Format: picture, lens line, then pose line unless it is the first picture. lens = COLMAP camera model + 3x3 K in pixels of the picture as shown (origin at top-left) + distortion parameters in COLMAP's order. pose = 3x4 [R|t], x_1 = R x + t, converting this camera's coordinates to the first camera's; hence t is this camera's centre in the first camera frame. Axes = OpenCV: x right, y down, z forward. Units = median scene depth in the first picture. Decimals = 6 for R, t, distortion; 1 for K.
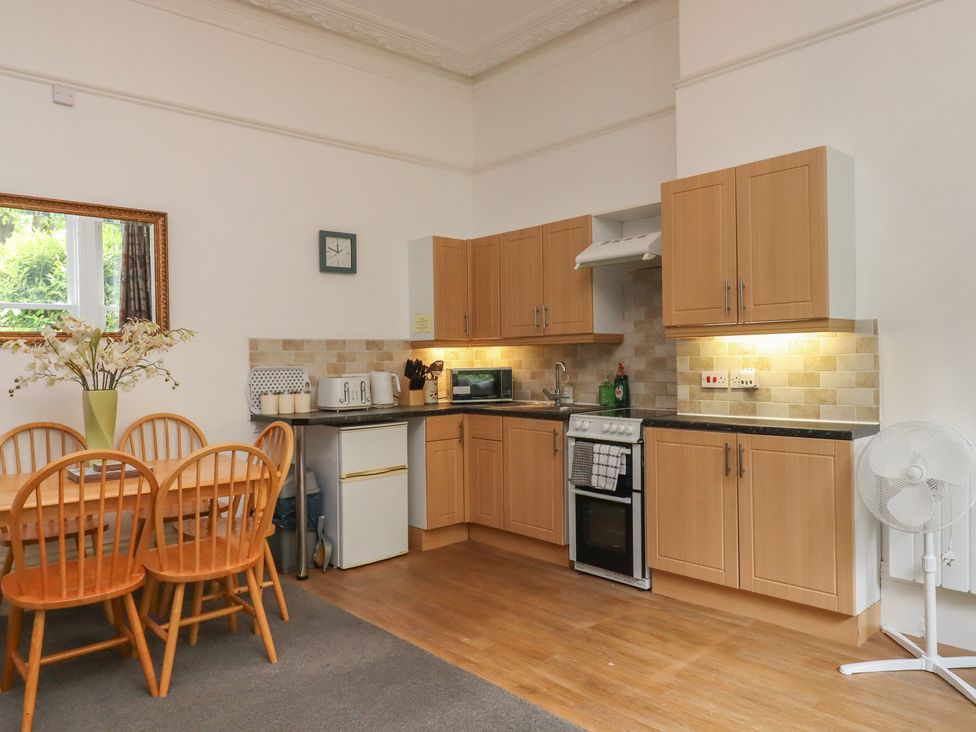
lens RADIAL K [[702.4, 0, 484.6], [0, 702.4, 365.5], [0, 0, 1]] dist [0.005281, -0.001871]
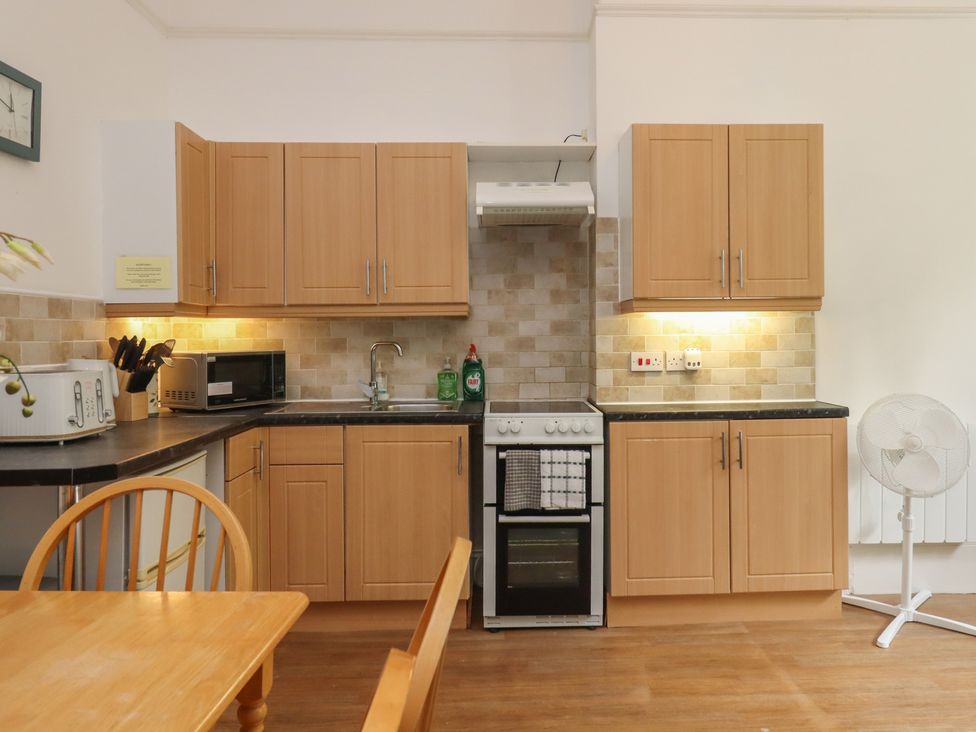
lens RADIAL K [[746.4, 0, 522.1], [0, 746.4, 342.9], [0, 0, 1]] dist [0.004113, 0.001001]
pose [[0.636964, 0.003105, 0.770887, -0.481901], [0.004992, 0.999954, -0.008153, 0.003357], [-0.770878, 0.009042, 0.636919, 0.523428]]
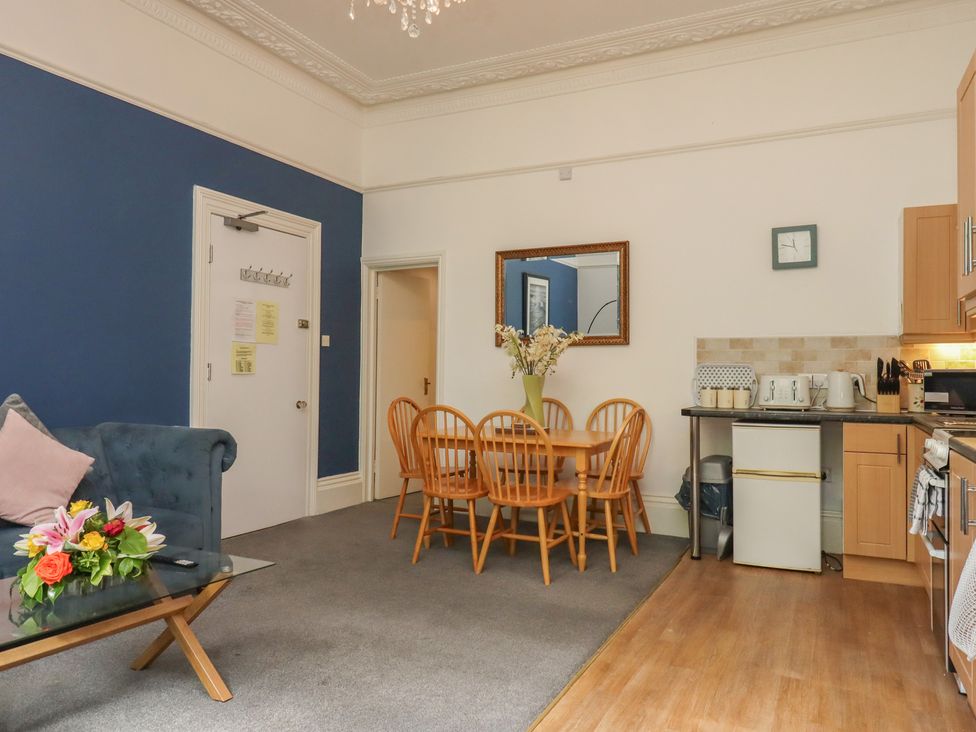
lens RADIAL K [[702.4, 0, 484.6], [0, 702.4, 365.5], [0, 0, 1]] dist [0.005281, -0.001871]
pose [[0.370619, 0.007433, -0.928755, 0.680514], [-0.024318, 0.999703, -0.001703, 0.017743], [0.928467, 0.023217, 0.370690, 0.318184]]
